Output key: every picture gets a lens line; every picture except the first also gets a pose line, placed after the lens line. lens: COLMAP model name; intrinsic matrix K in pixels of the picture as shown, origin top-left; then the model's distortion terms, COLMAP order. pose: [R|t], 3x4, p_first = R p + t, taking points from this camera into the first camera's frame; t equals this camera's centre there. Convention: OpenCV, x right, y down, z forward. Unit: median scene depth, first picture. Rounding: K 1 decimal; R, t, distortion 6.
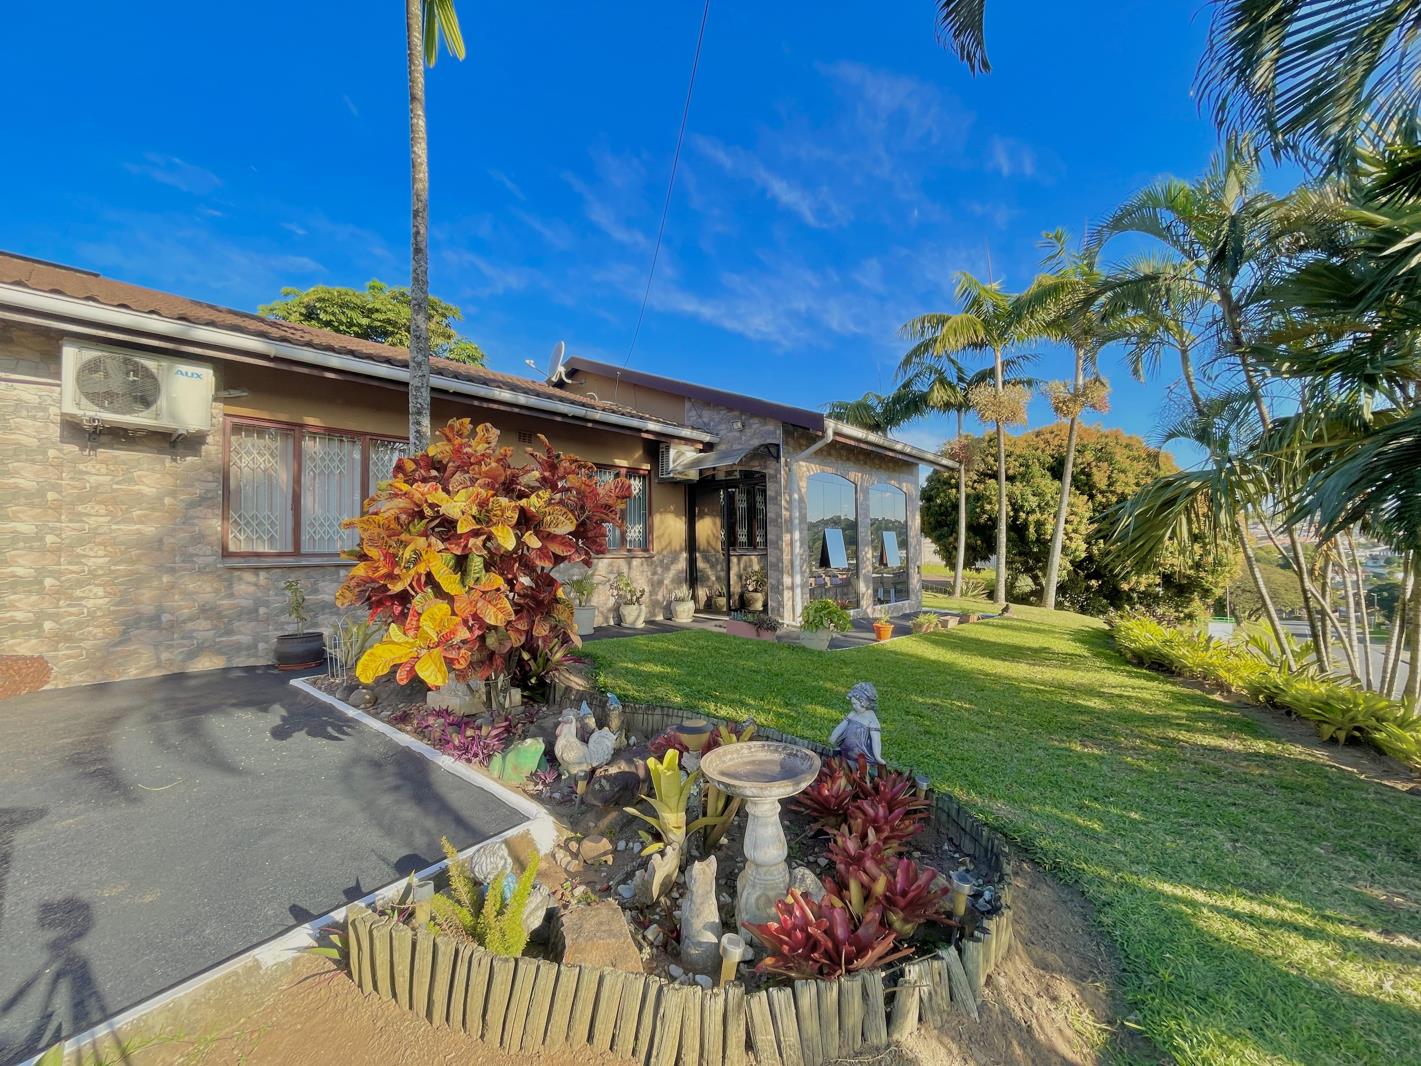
lens RADIAL K [[568.9, 0, 710.5], [0, 568.9, 533.0], [0, 0, 1]] dist [0.000588, 0.000073]
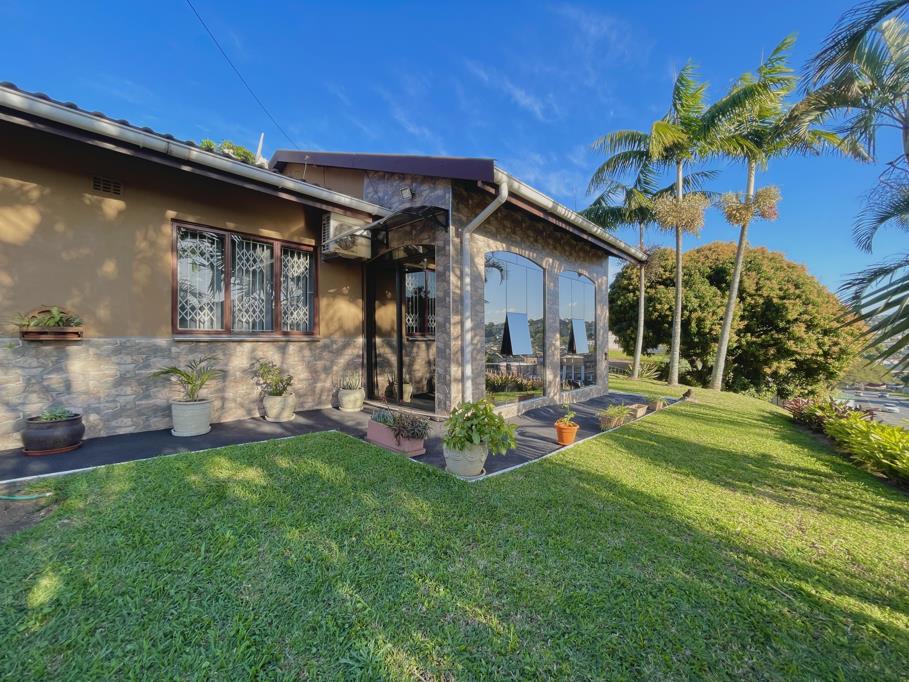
lens RADIAL K [[370.0, 0, 454.5], [0, 370.0, 341.0], [0, 0, 1]] dist [-0.000132, 0.000042]
pose [[0.999595, 0.010311, -0.026507, 0.099697], [-0.009385, 0.999349, 0.034835, 0.013437], [0.026849, -0.034573, 0.999041, 0.299257]]
